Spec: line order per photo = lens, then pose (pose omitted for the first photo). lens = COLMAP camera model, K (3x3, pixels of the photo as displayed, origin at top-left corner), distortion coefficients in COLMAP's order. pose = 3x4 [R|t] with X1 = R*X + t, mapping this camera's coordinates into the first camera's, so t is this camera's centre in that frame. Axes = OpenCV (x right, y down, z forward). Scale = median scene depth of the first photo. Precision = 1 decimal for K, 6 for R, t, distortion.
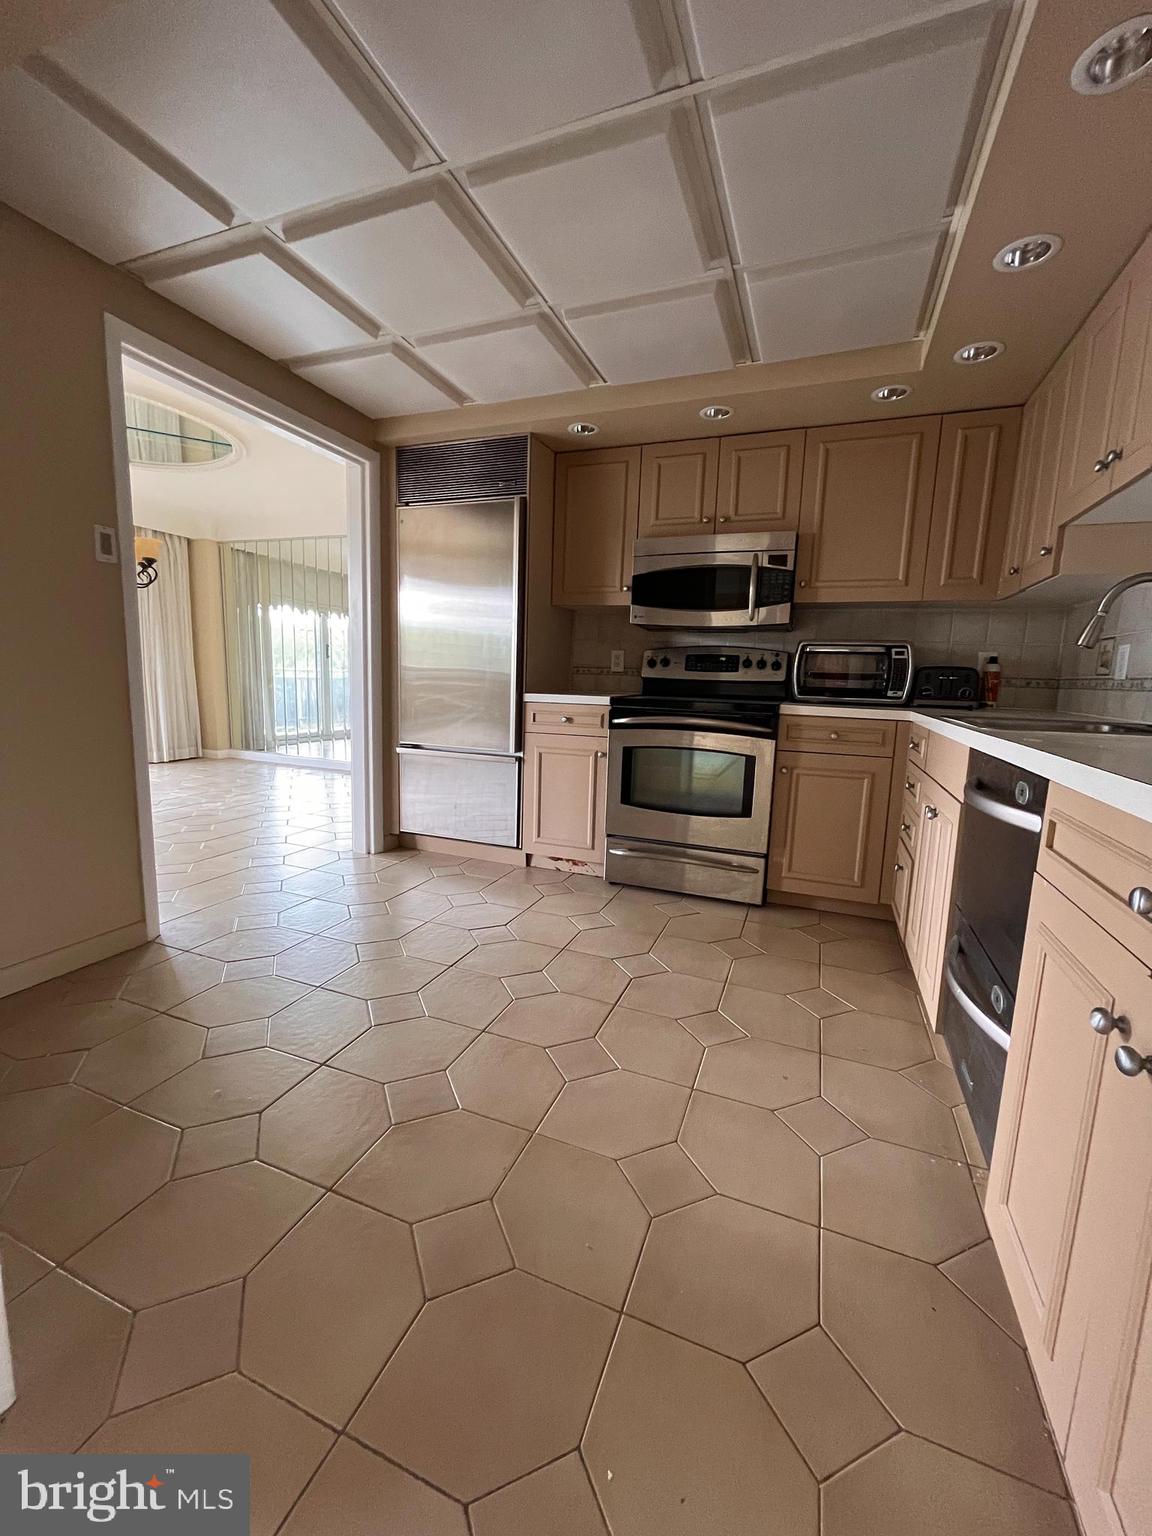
lens RADIAL K [[617.4, 0, 576.0], [0, 617.4, 768.0], [0, 0, 1]] dist [-0.002301, -0.000228]
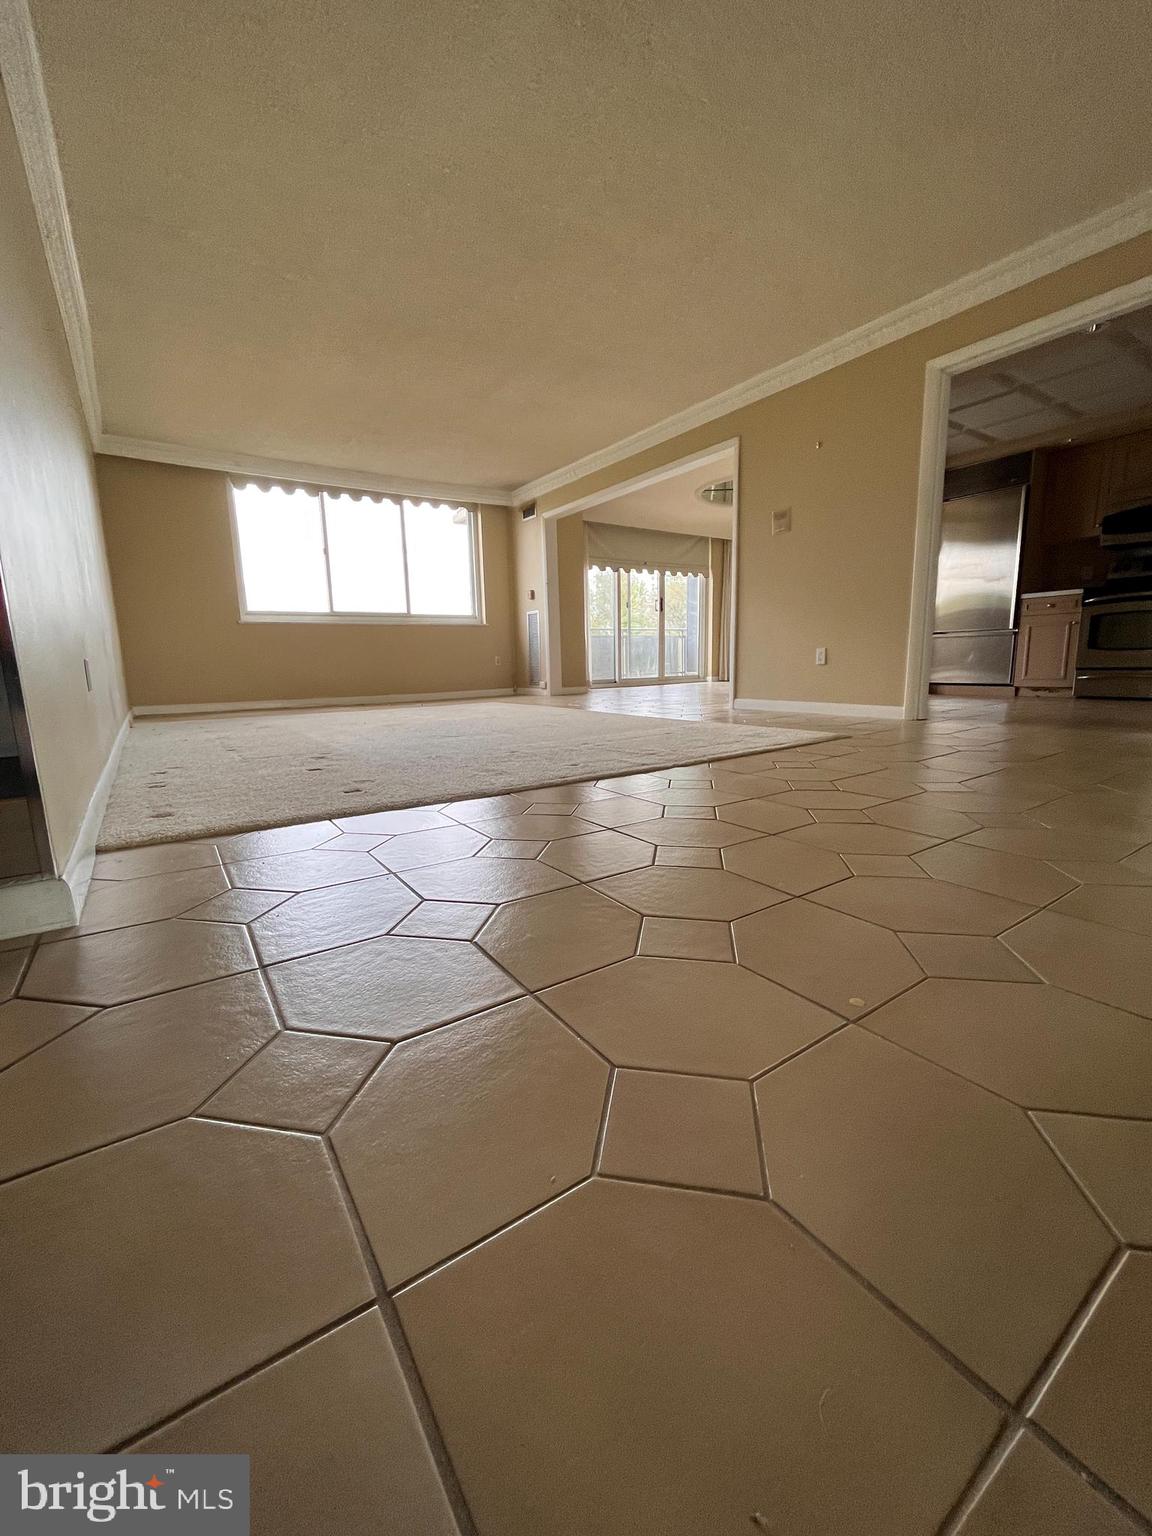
lens RADIAL K [[617.4, 0, 576.0], [0, 617.4, 768.0], [0, 0, 1]] dist [-0.002301, -0.000228]
pose [[0.826151, 0.043254, -0.561787, -0.122877], [-0.025854, 0.998909, 0.038891, 0.343177], [0.562856, -0.017605, 0.826367, -1.205124]]
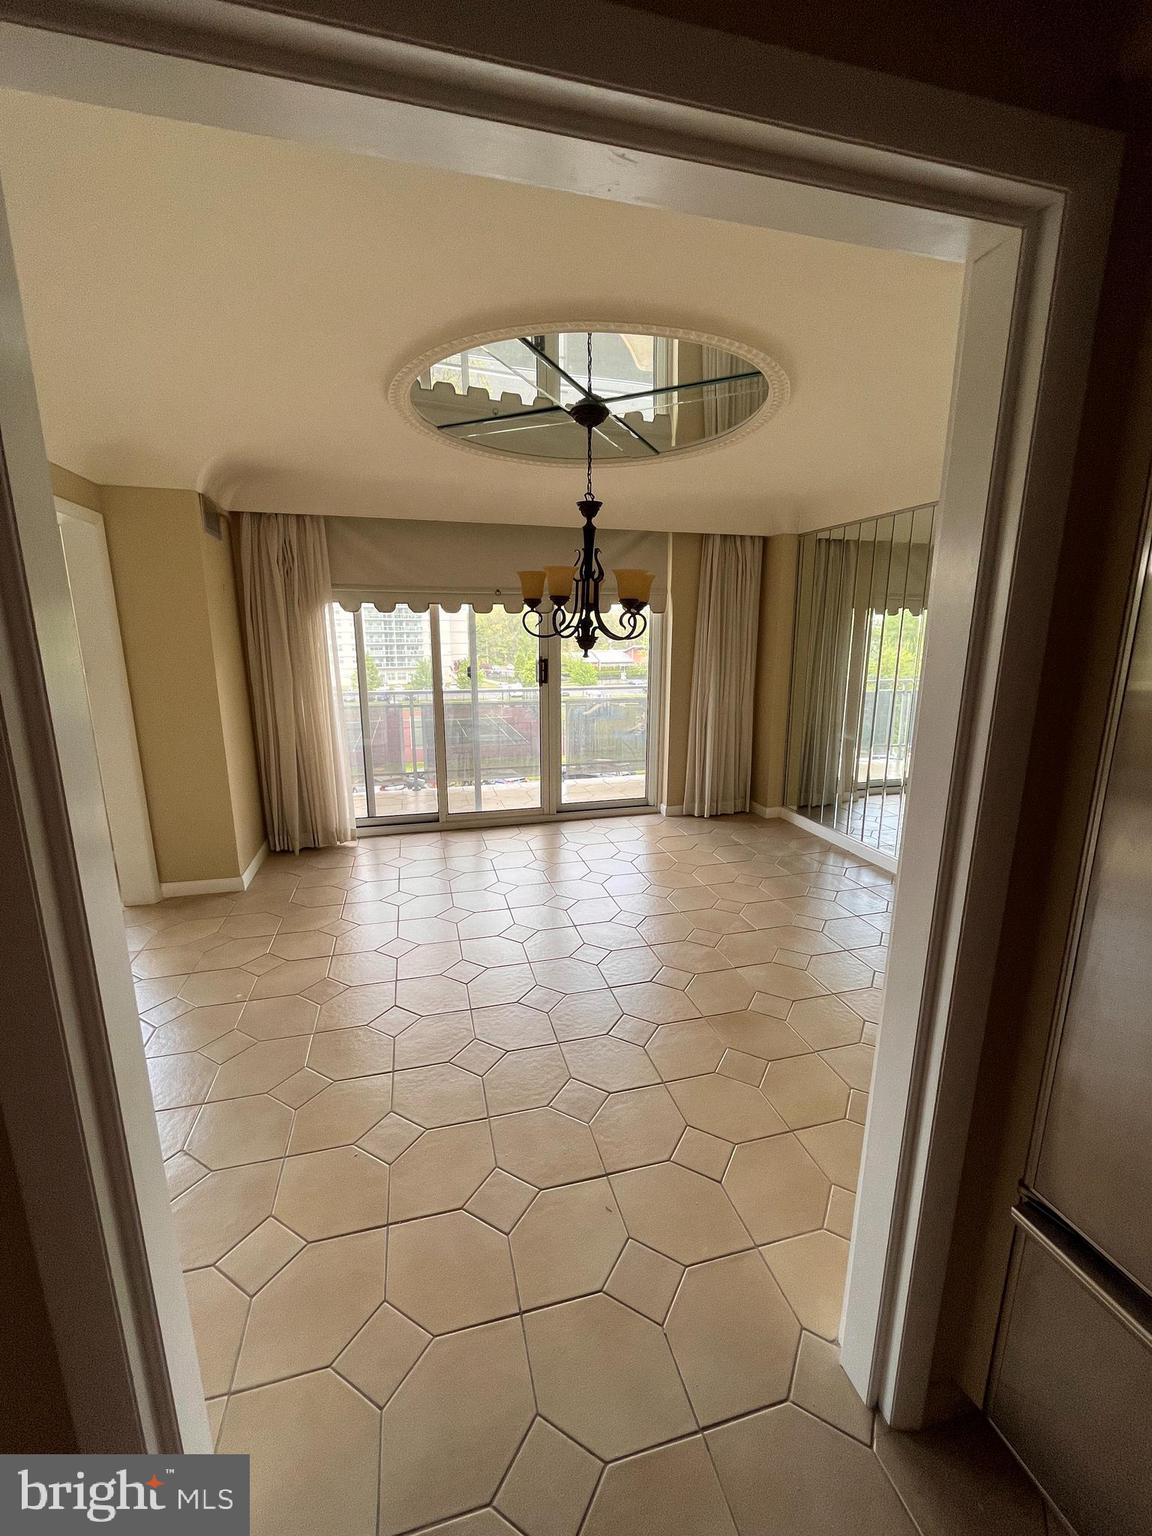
lens RADIAL K [[617.4, 0, 576.0], [0, 617.4, 768.0], [0, 0, 1]] dist [-0.002301, -0.000228]
pose [[0.592636, 0.133328, -0.794359, -0.211900], [-0.098035, 0.990813, 0.093162, -0.251773], [0.799482, 0.022664, 0.600262, 0.660908]]
